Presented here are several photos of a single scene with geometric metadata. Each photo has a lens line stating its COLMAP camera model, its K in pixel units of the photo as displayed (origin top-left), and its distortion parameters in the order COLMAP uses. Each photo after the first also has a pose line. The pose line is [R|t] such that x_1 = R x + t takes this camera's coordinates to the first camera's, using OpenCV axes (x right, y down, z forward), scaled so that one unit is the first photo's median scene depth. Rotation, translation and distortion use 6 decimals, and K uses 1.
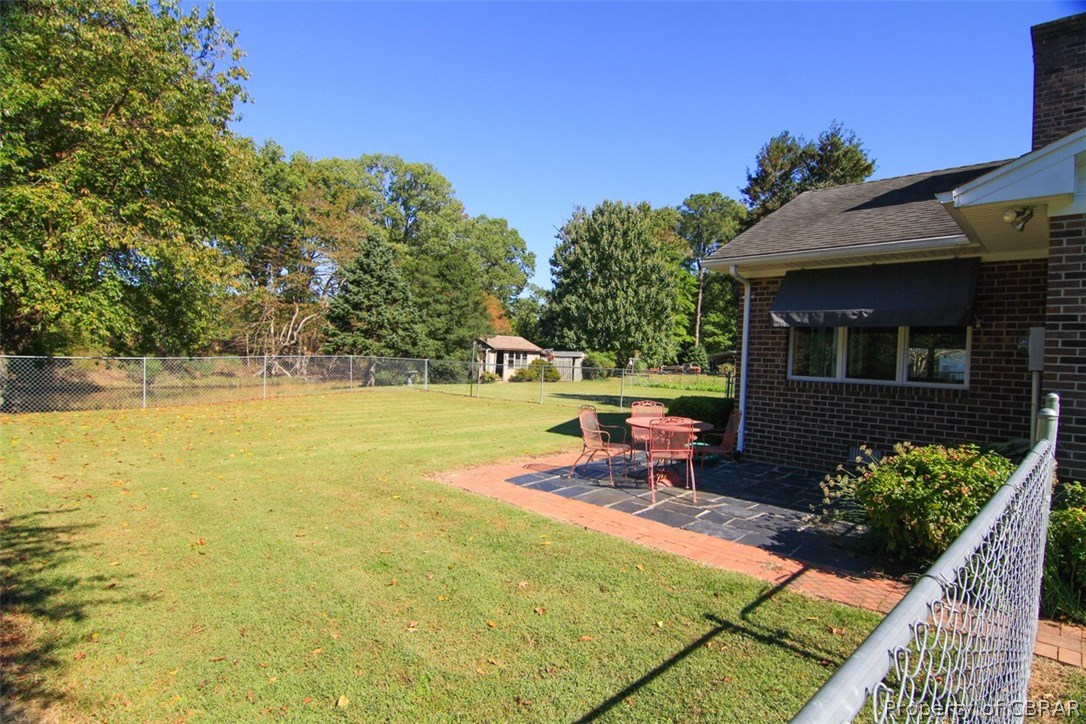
lens RADIAL K [[552.9, 0, 546.7], [0, 552.9, 360.4], [0, 0, 1]] dist [-0.021764, -0.002567]
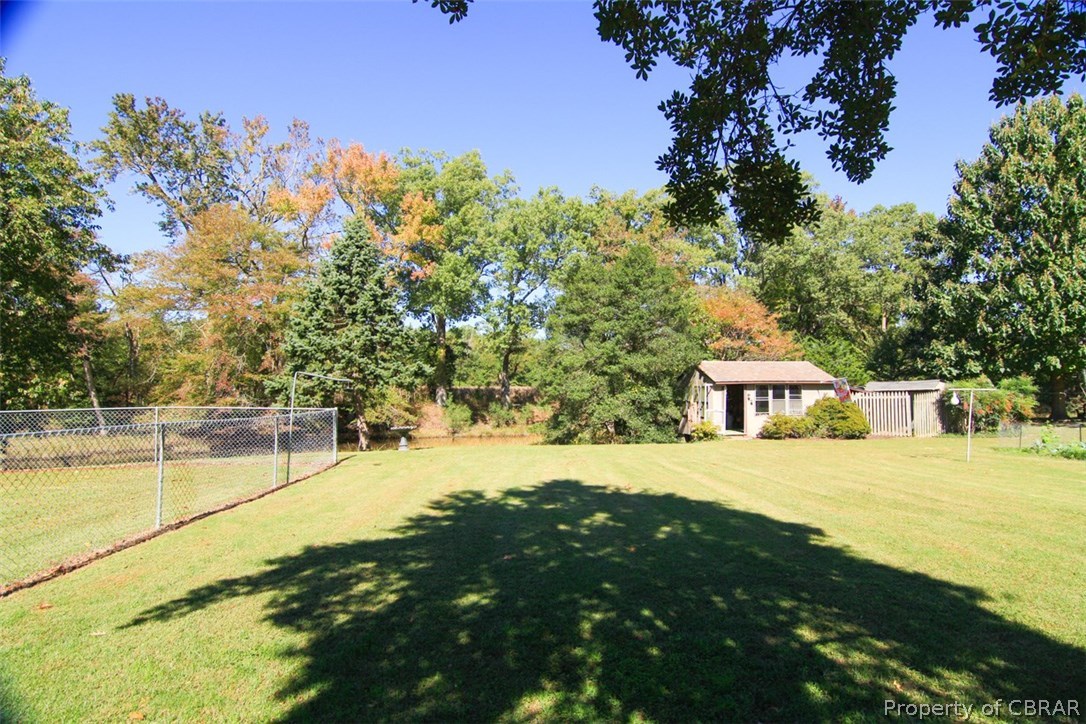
lens RADIAL K [[552.9, 0, 541.6], [0, 552.9, 367.1], [0, 0, 1]] dist [-0.021764, -0.002567]
pose [[0.710314, -0.068786, -0.700516, 0.169528], [0.026018, 0.997099, -0.071527, -0.001013], [0.703404, 0.032581, 0.710043, 0.390552]]
